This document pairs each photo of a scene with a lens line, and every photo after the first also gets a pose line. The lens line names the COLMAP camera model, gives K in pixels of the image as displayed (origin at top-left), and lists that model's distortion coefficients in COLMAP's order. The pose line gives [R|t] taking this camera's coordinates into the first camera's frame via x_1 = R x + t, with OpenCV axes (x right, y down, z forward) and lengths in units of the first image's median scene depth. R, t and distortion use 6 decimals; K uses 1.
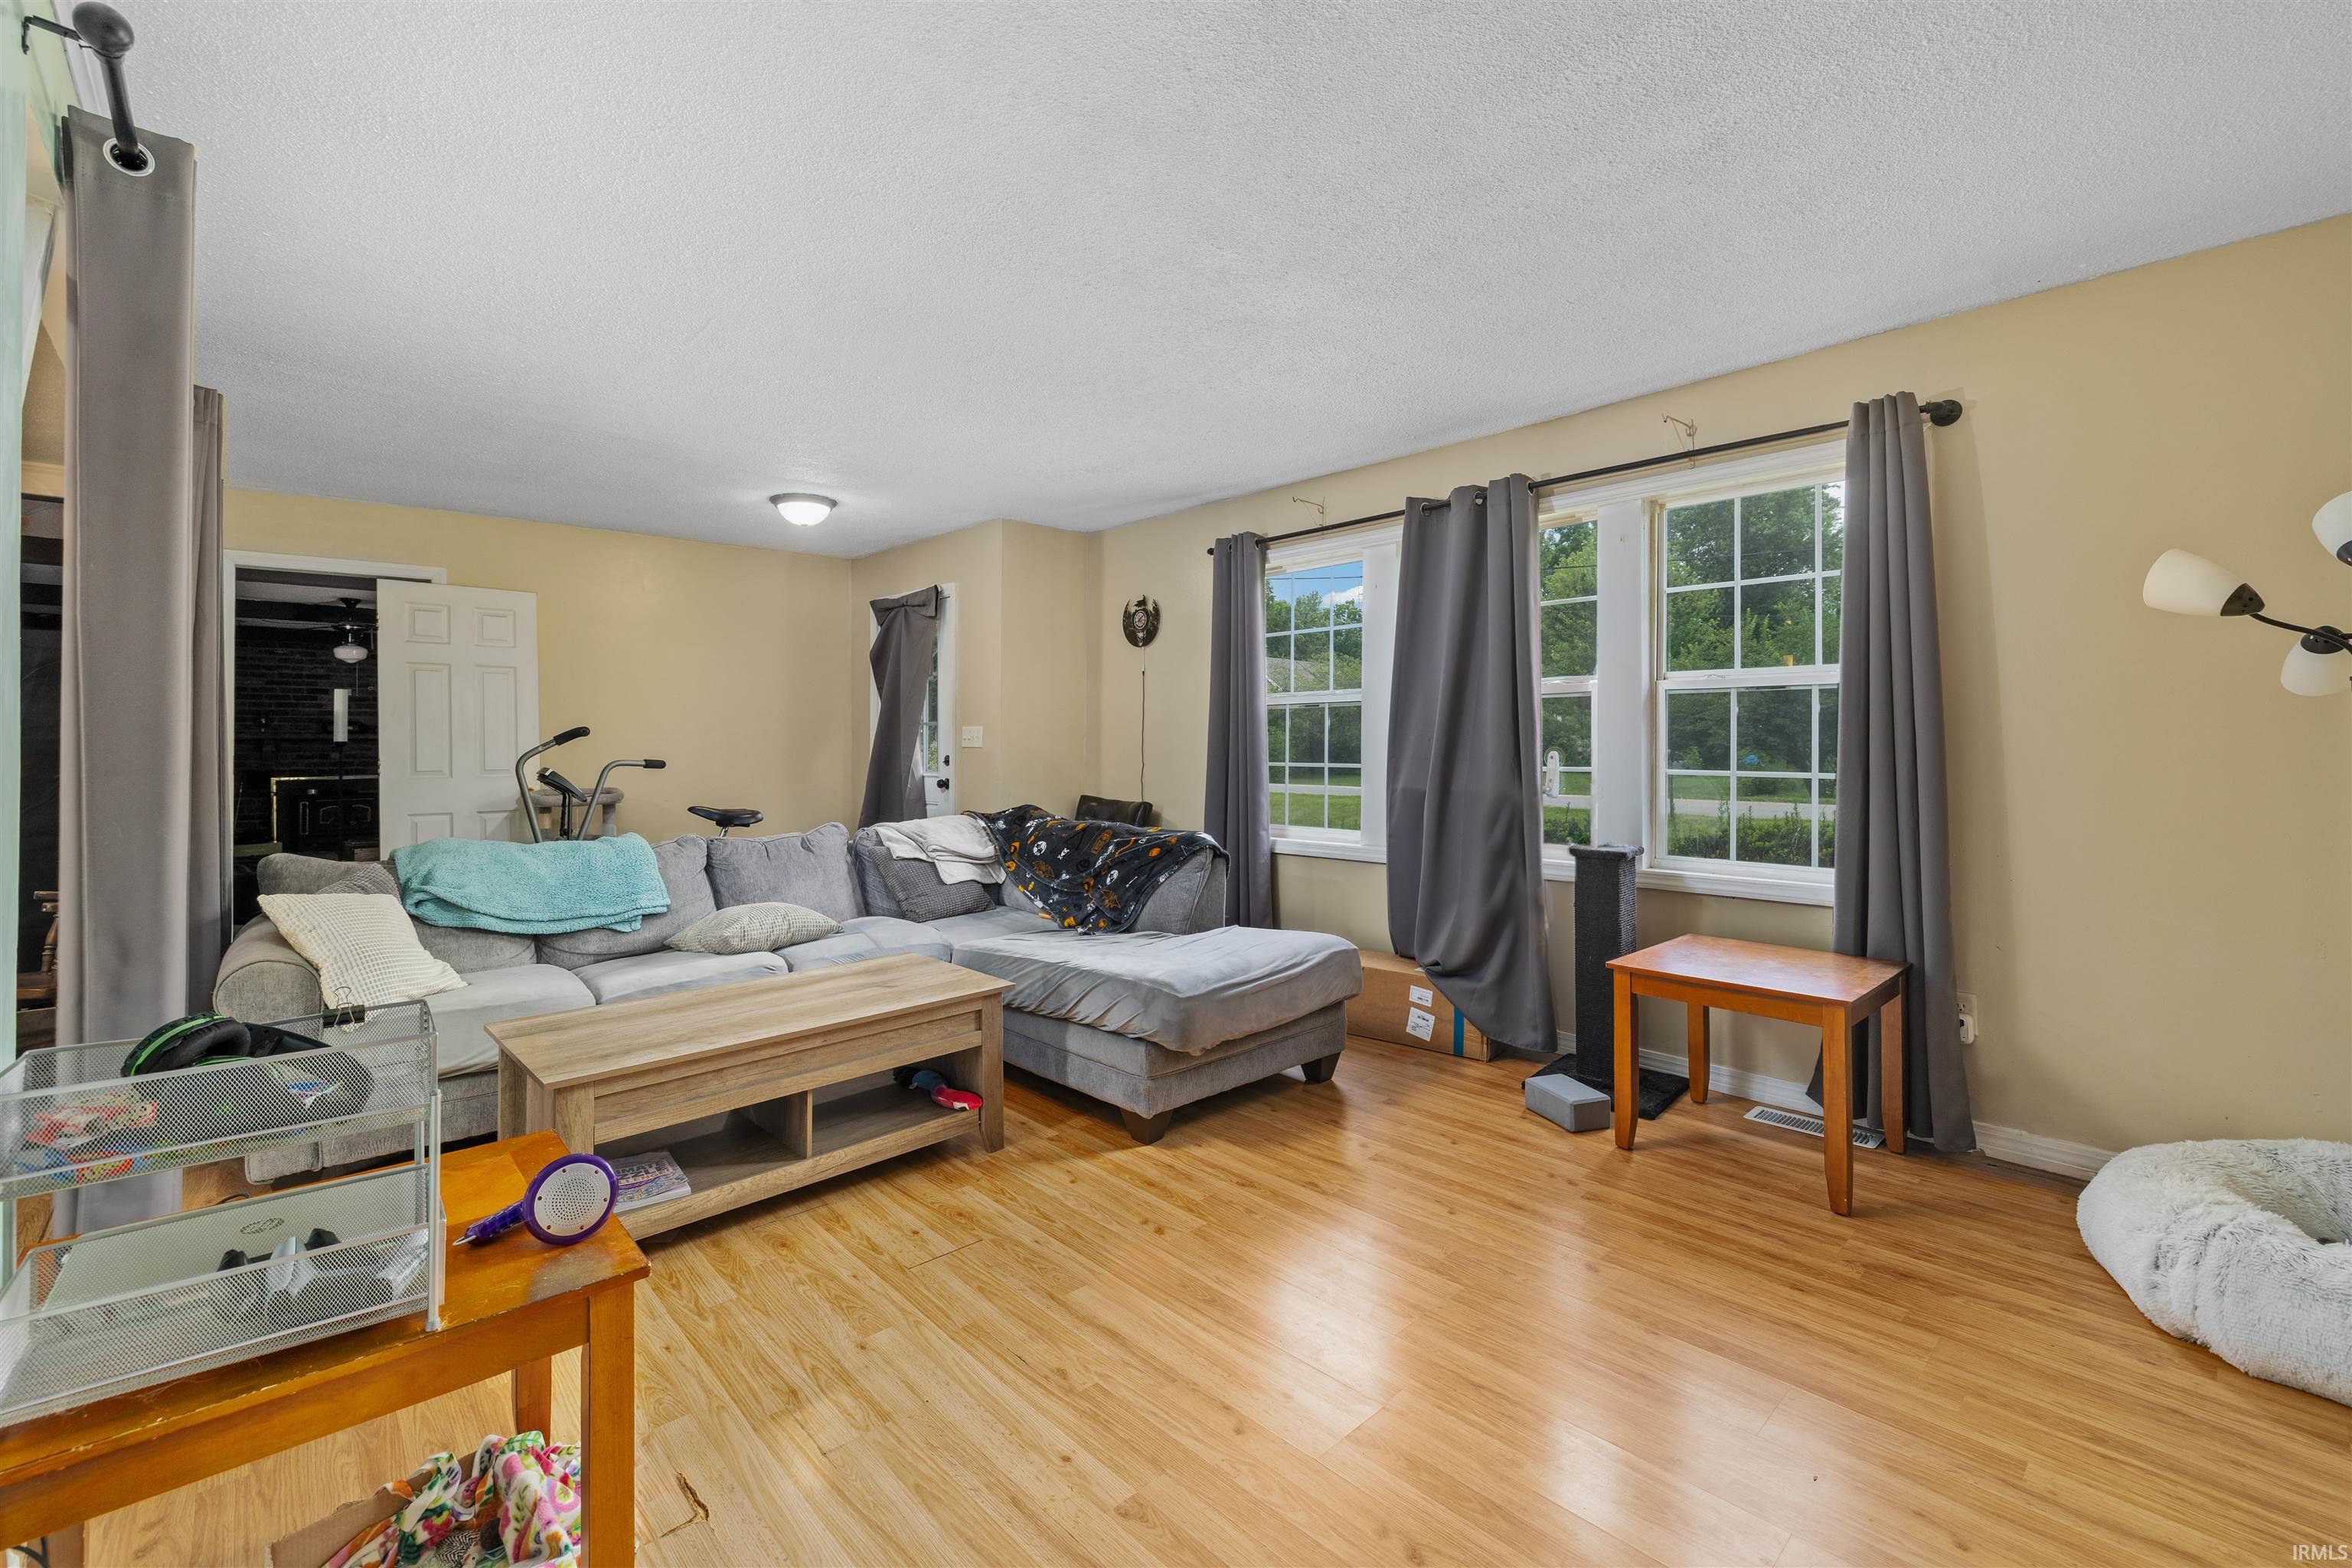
lens RADIAL K [[993.3, 0, 1170.8], [0, 993.3, 742.7], [0, 0, 1]] dist [-0.000444, -0.000453]
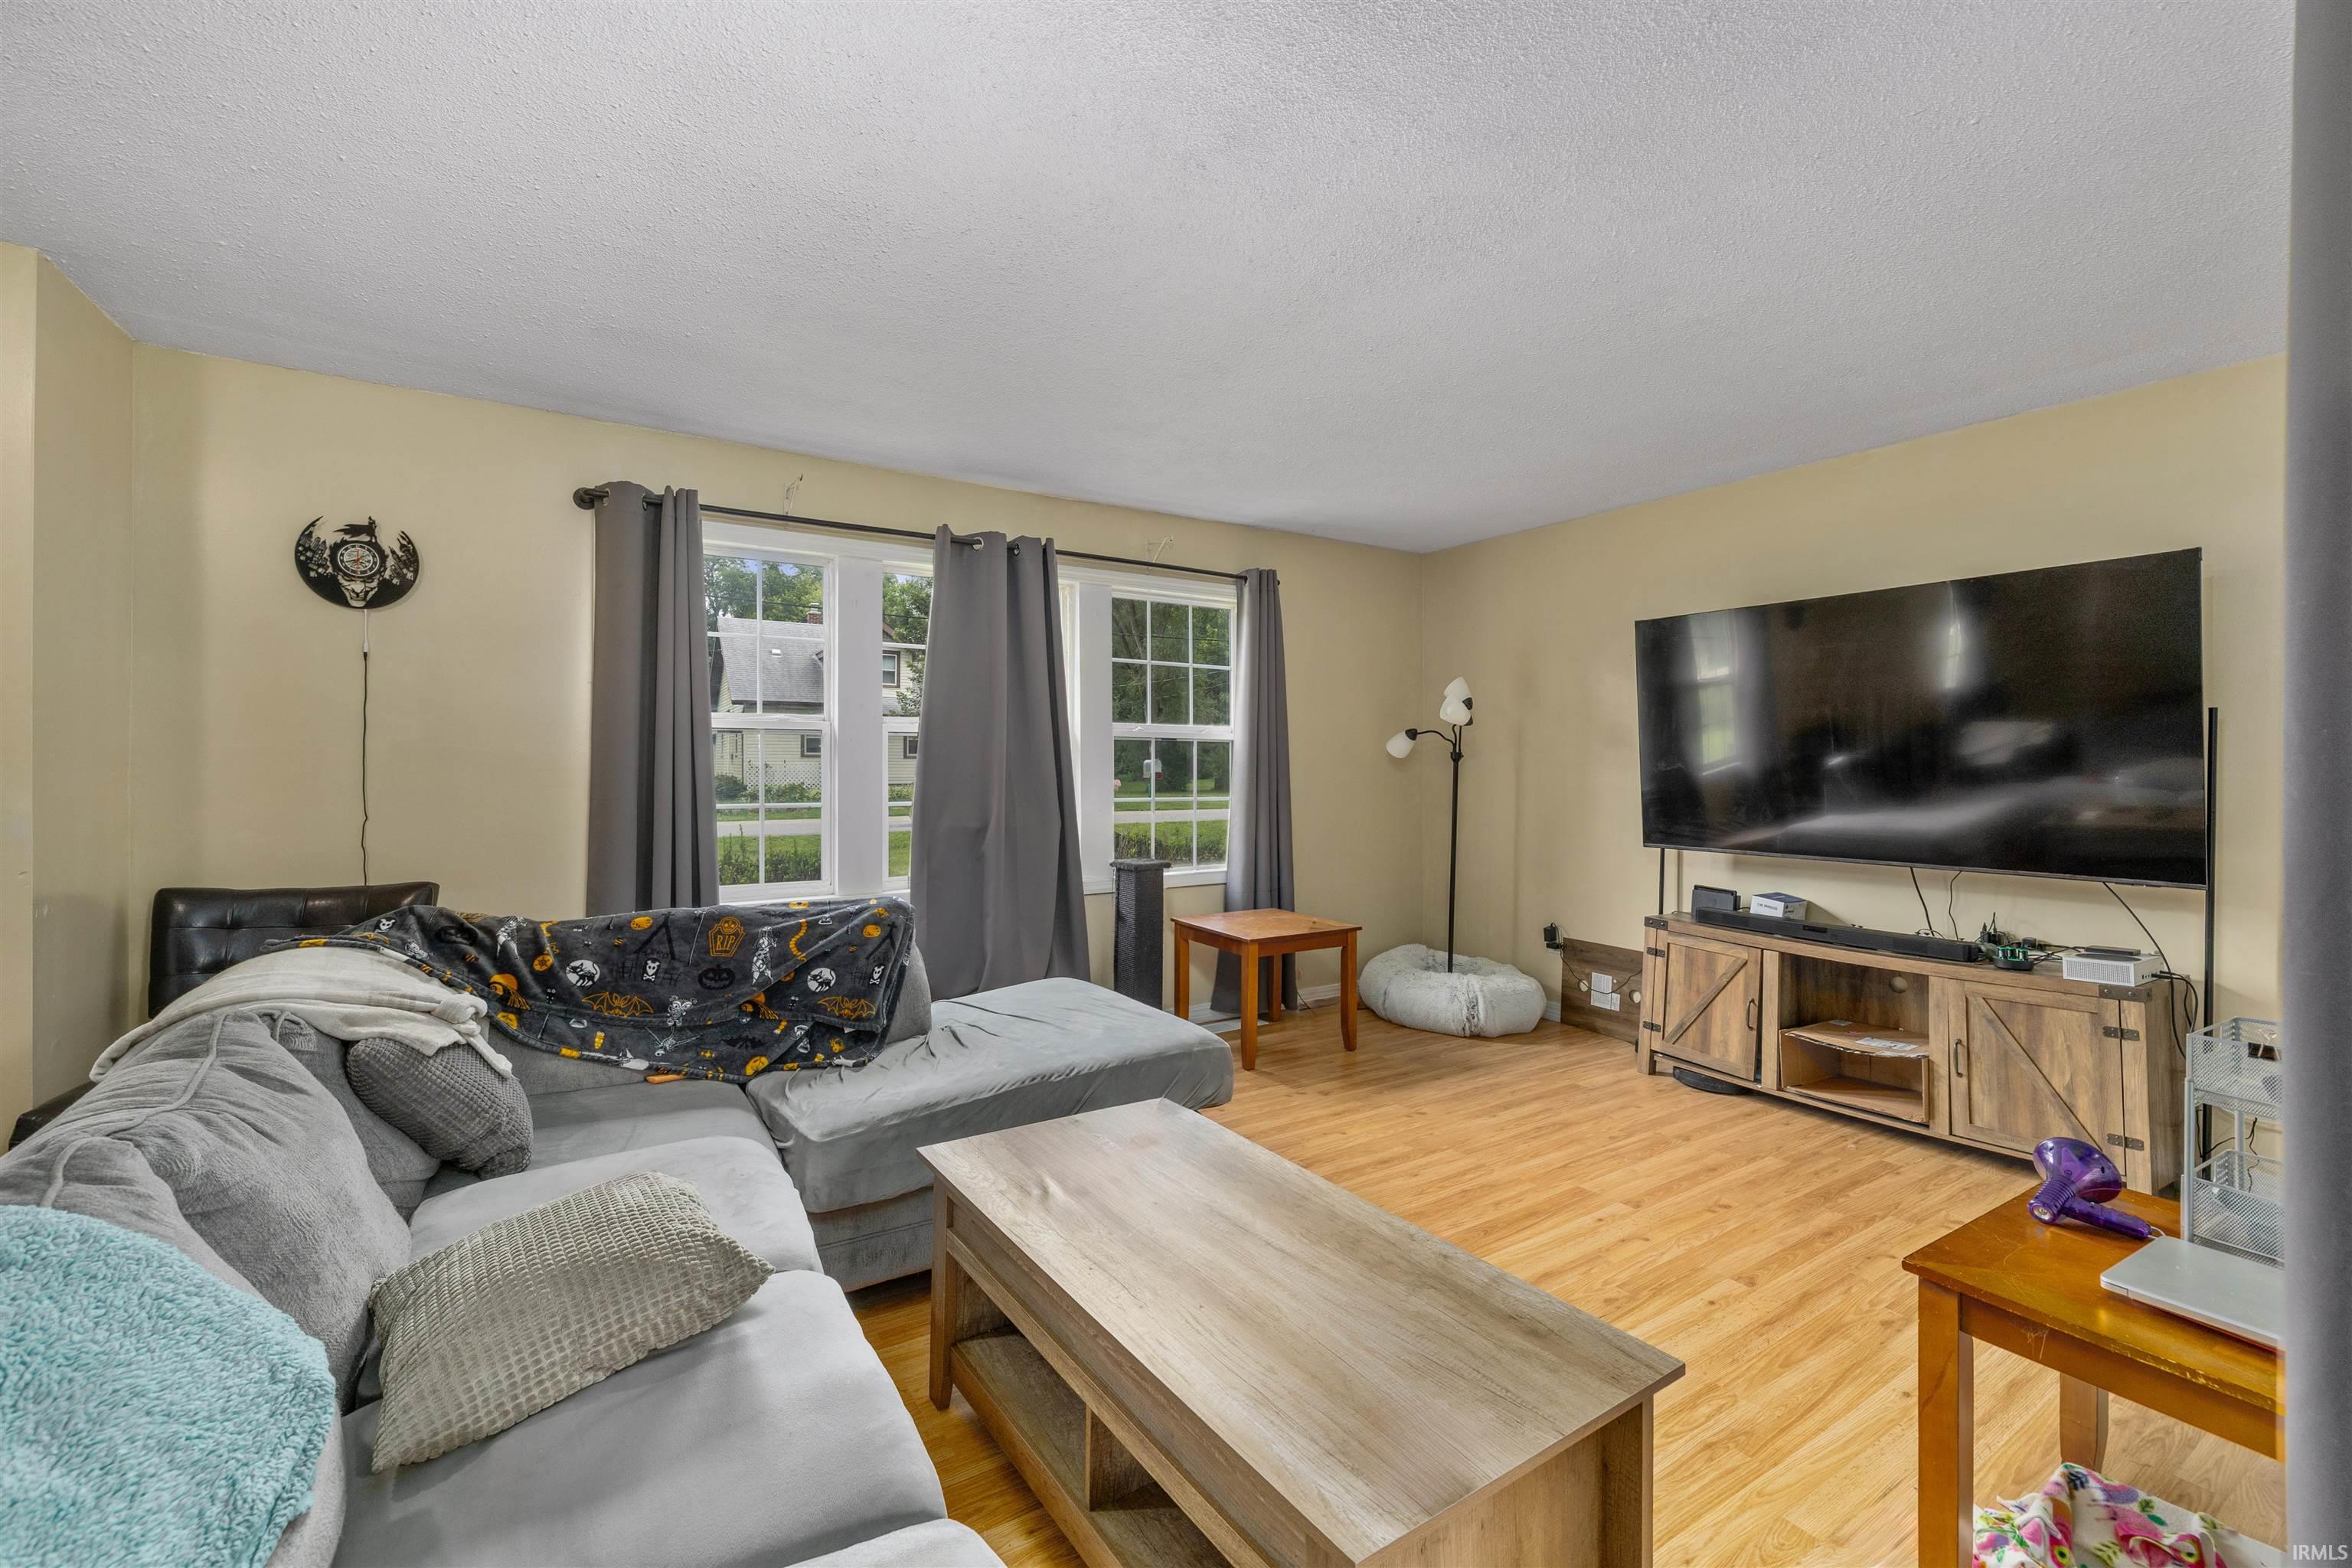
lens RADIAL K [[984.3, 0, 1170.6], [0, 984.3, 755.9], [0, 0, 1]] dist [0.001488, 0.000074]
pose [[0.178698, 0.022291, 0.983651, -0.771519], [0.009194, 0.999662, -0.024324, 0.004380], [-0.983861, 0.013390, 0.178433, 0.728046]]
